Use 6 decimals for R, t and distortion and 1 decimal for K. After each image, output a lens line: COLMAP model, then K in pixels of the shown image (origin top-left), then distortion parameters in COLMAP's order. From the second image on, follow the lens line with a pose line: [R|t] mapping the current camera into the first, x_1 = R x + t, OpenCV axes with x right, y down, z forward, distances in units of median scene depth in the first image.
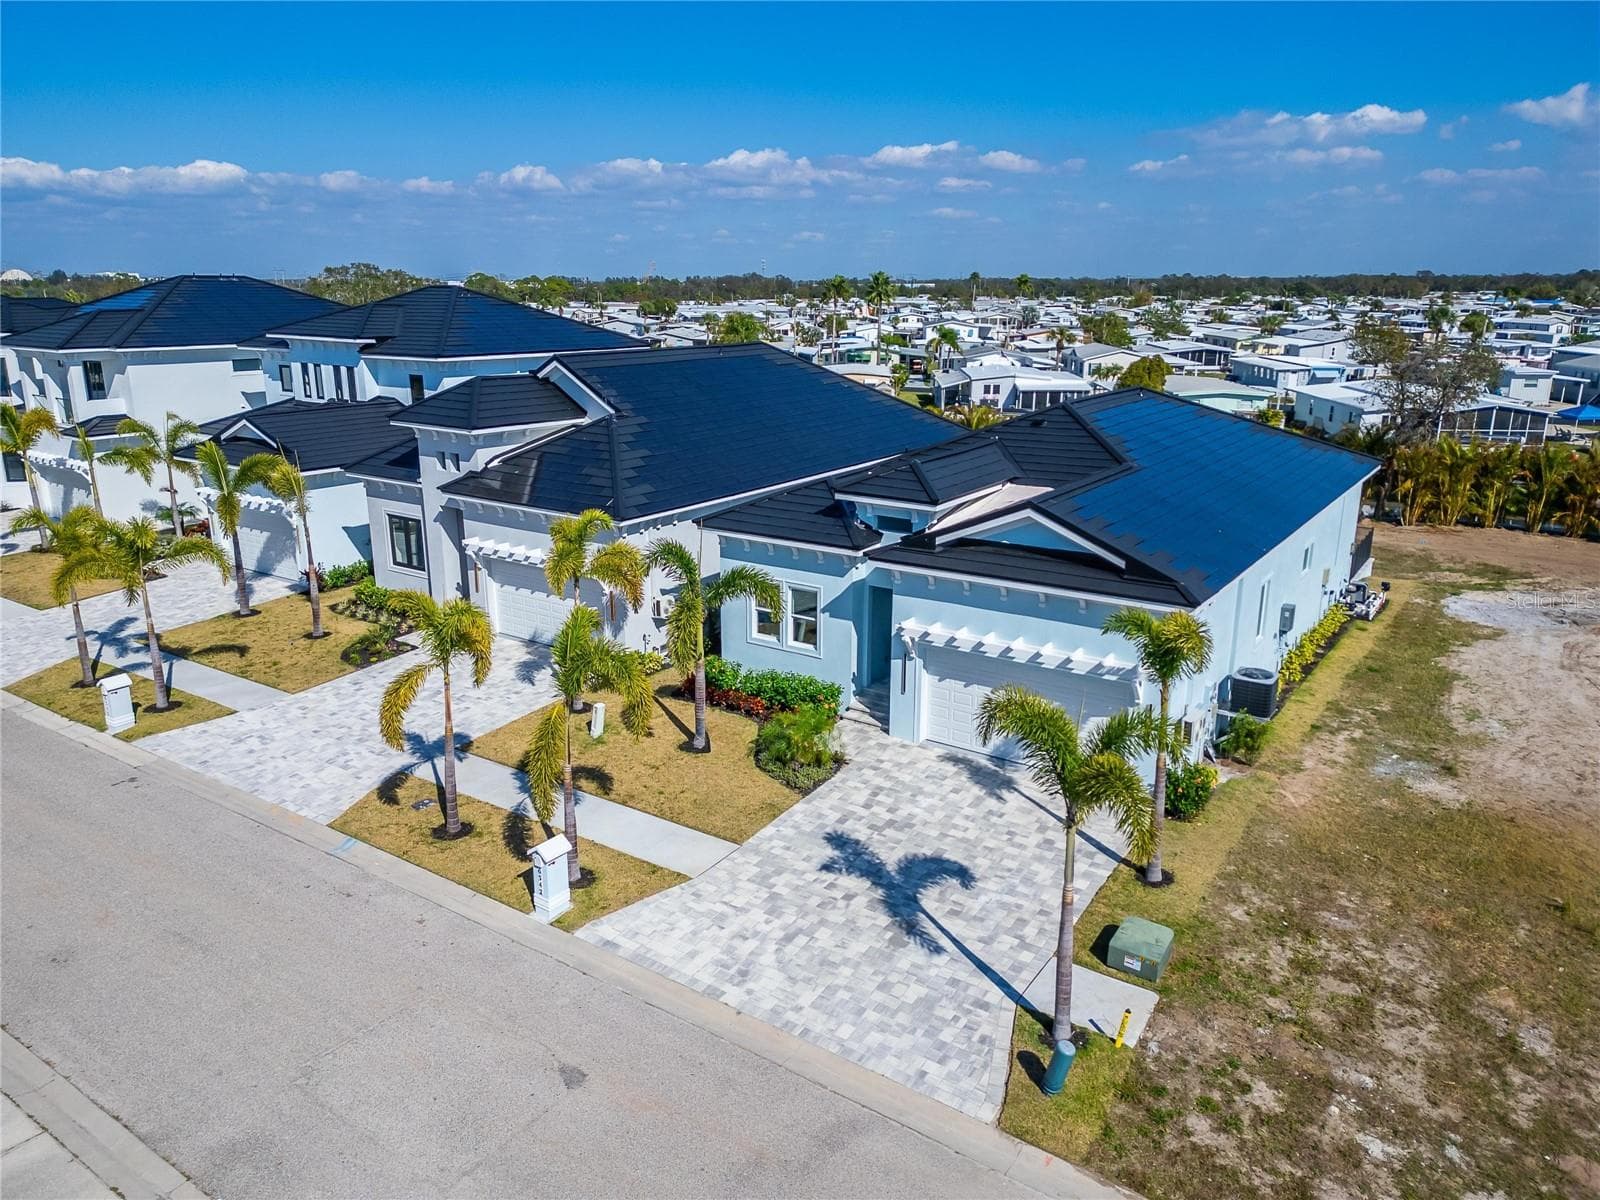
lens RADIAL K [[1117.2, 0, 789.5], [0, 1117.2, 599.9], [0, 0, 1]] dist [0.078472, -0.067429]
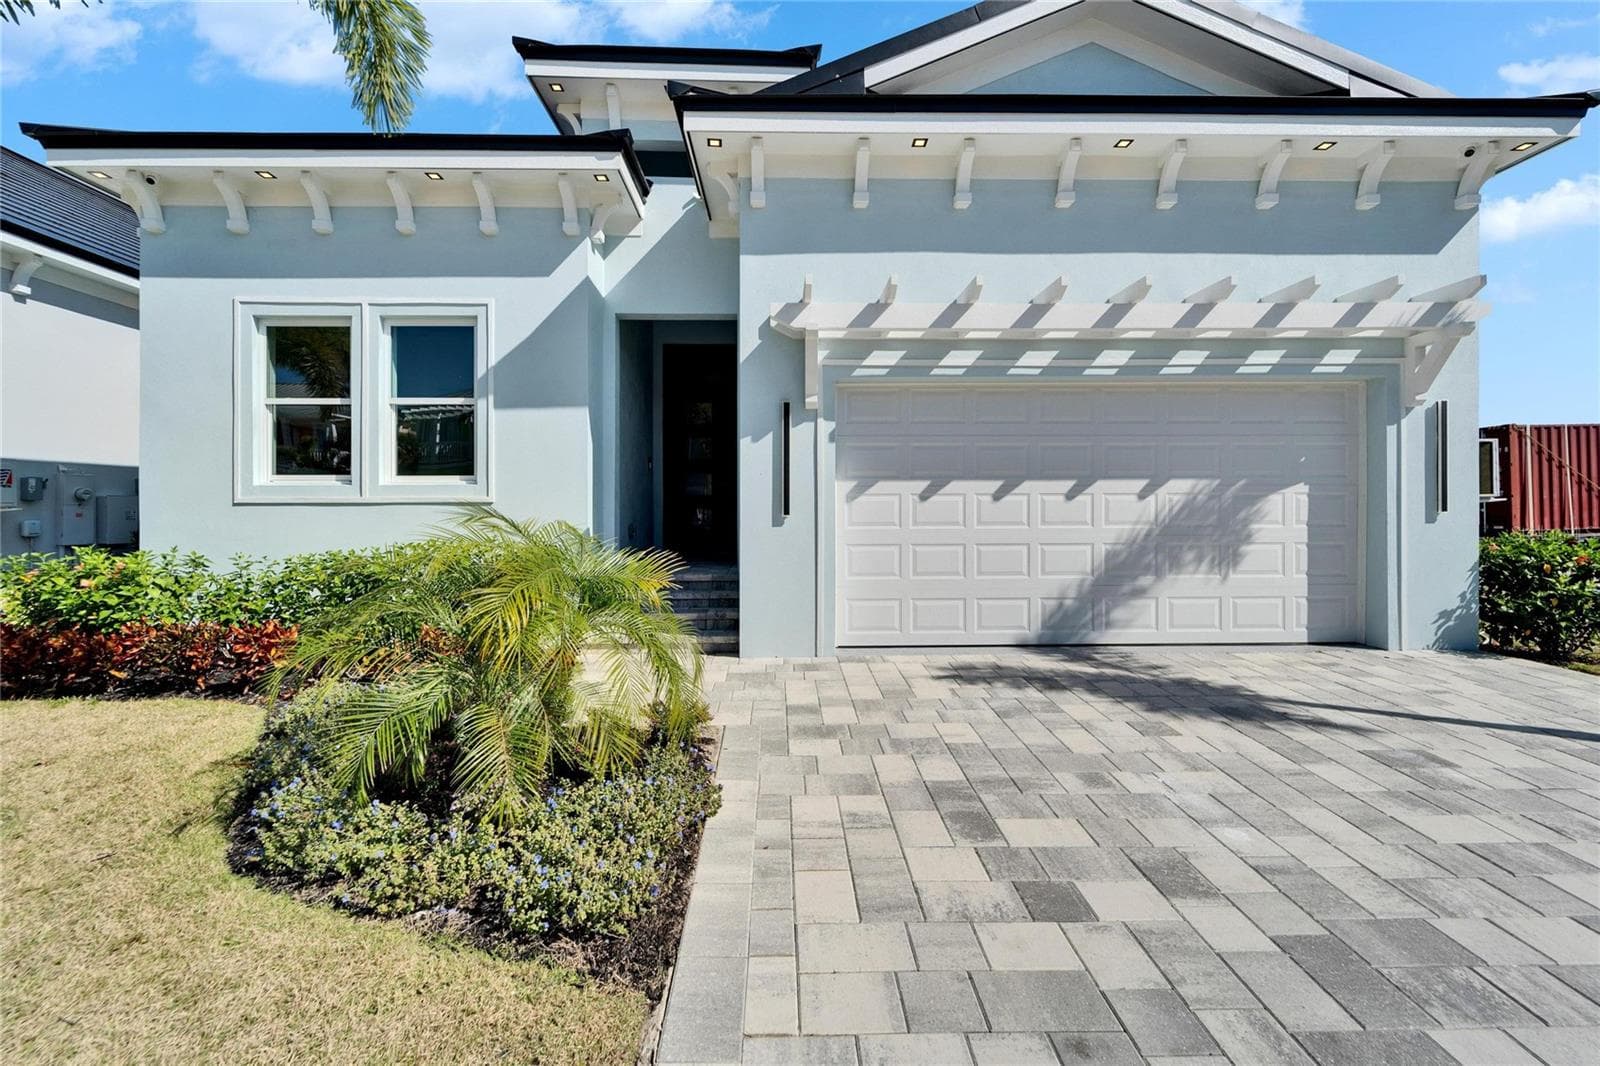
lens RADIAL K [[661.4, 0, 804.3], [0, 661.4, 511.8], [0, 0, 1]] dist [-0.003065, -0.000189]
pose [[0.806689, -0.005341, 0.590952, -0.019918], [0.162946, 0.963208, -0.213726, 0.138729], [-0.568068, 0.268704, 0.777880, 0.905483]]
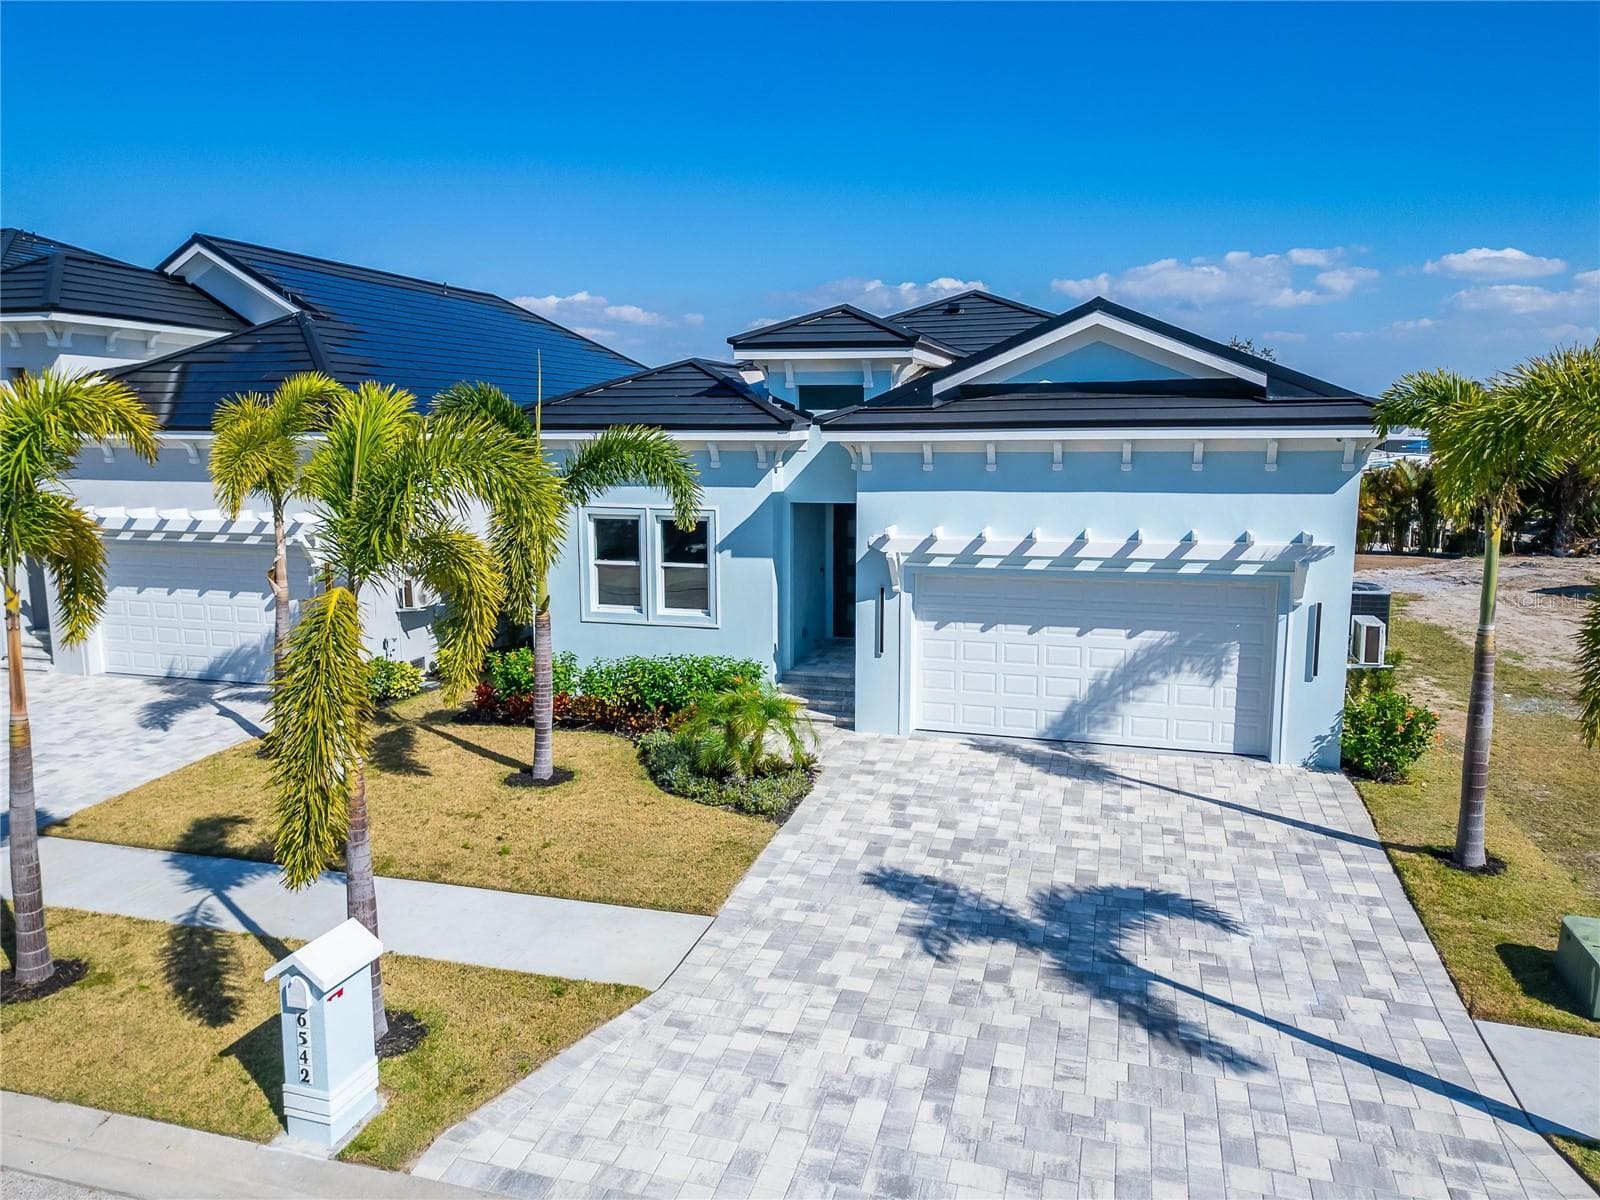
lens RADIAL K [[1138.9, 0, 795.2], [0, 1138.9, 599.6], [0, 0, 1]] dist [0.068996, -0.074563]
pose [[0.950174, -0.048627, 0.307905, -0.145112], [0.086581, 0.990062, -0.110824, 0.128995], [-0.299456, 0.131960, 0.944940, 0.457828]]
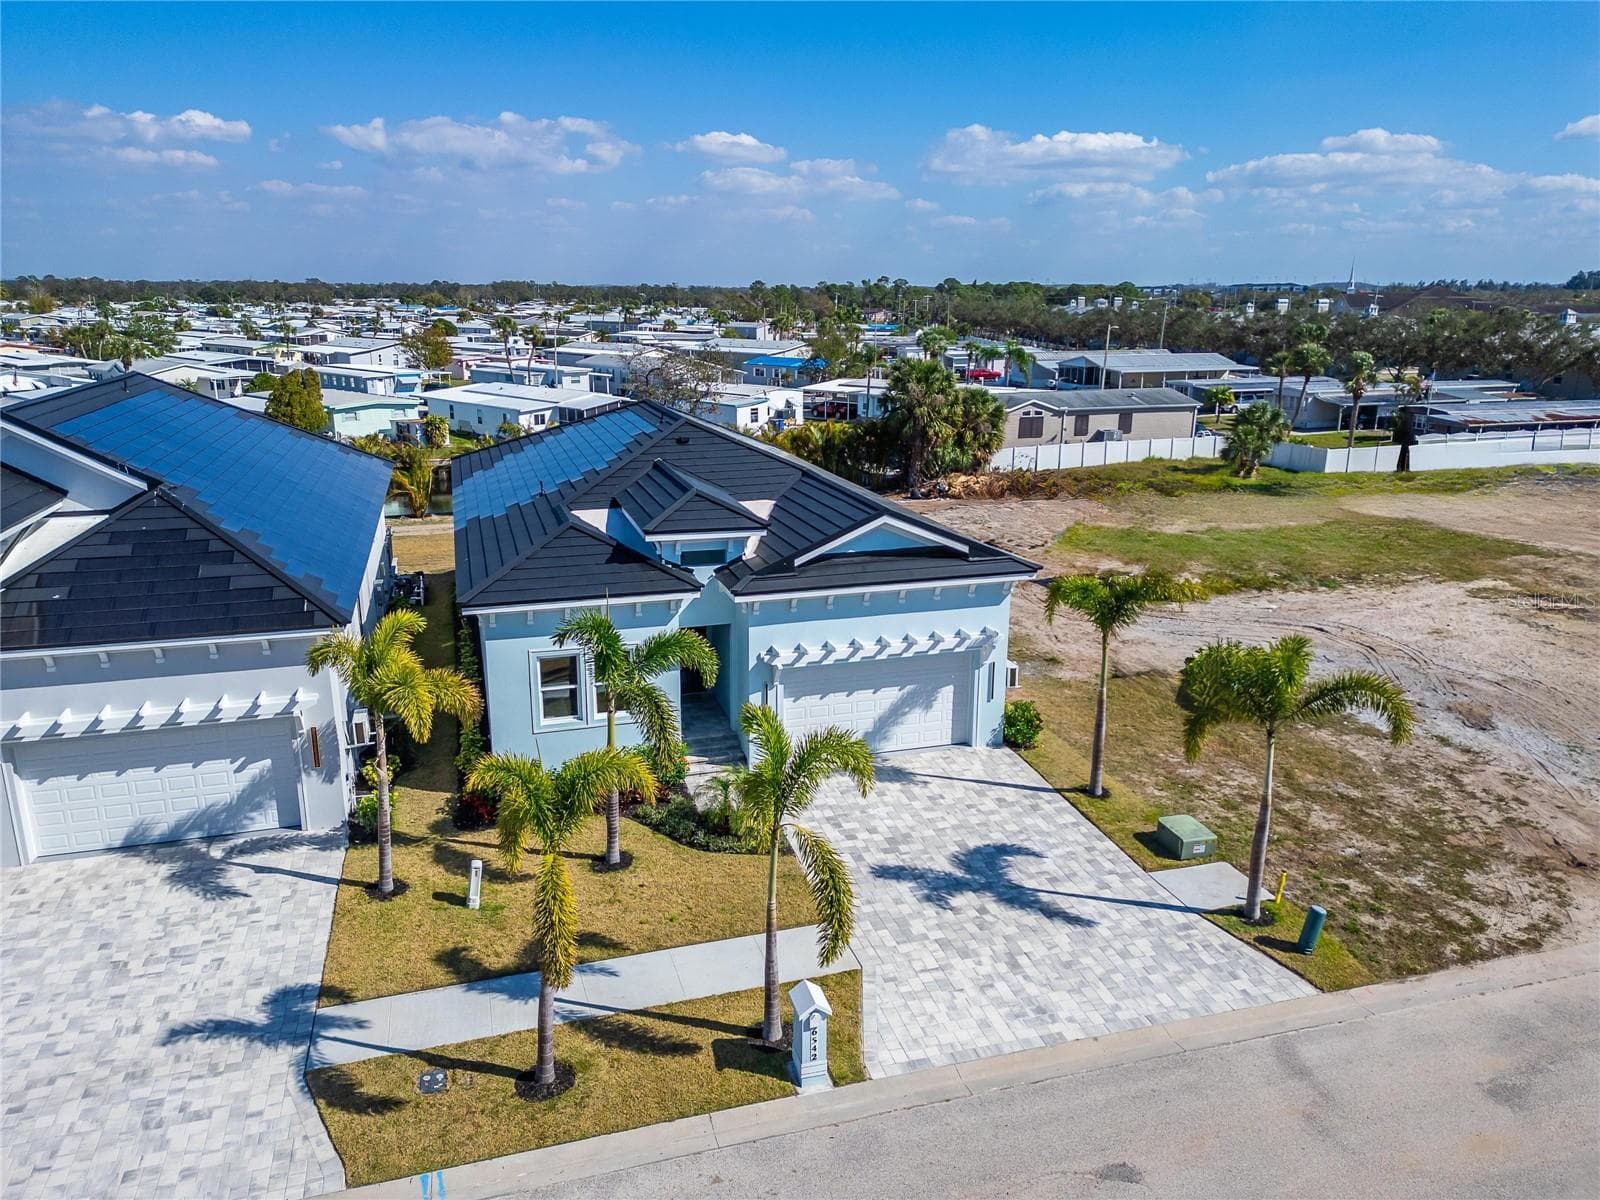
lens RADIAL K [[1117.2, 0, 789.5], [0, 1117.2, 599.9], [0, 0, 1]] dist [0.078472, -0.067429]
pose [[0.624243, -0.206341, 0.753488, -0.645874], [0.209638, 0.973358, 0.092873, -0.117911], [-0.752577, 0.099984, 0.650869, 0.372245]]
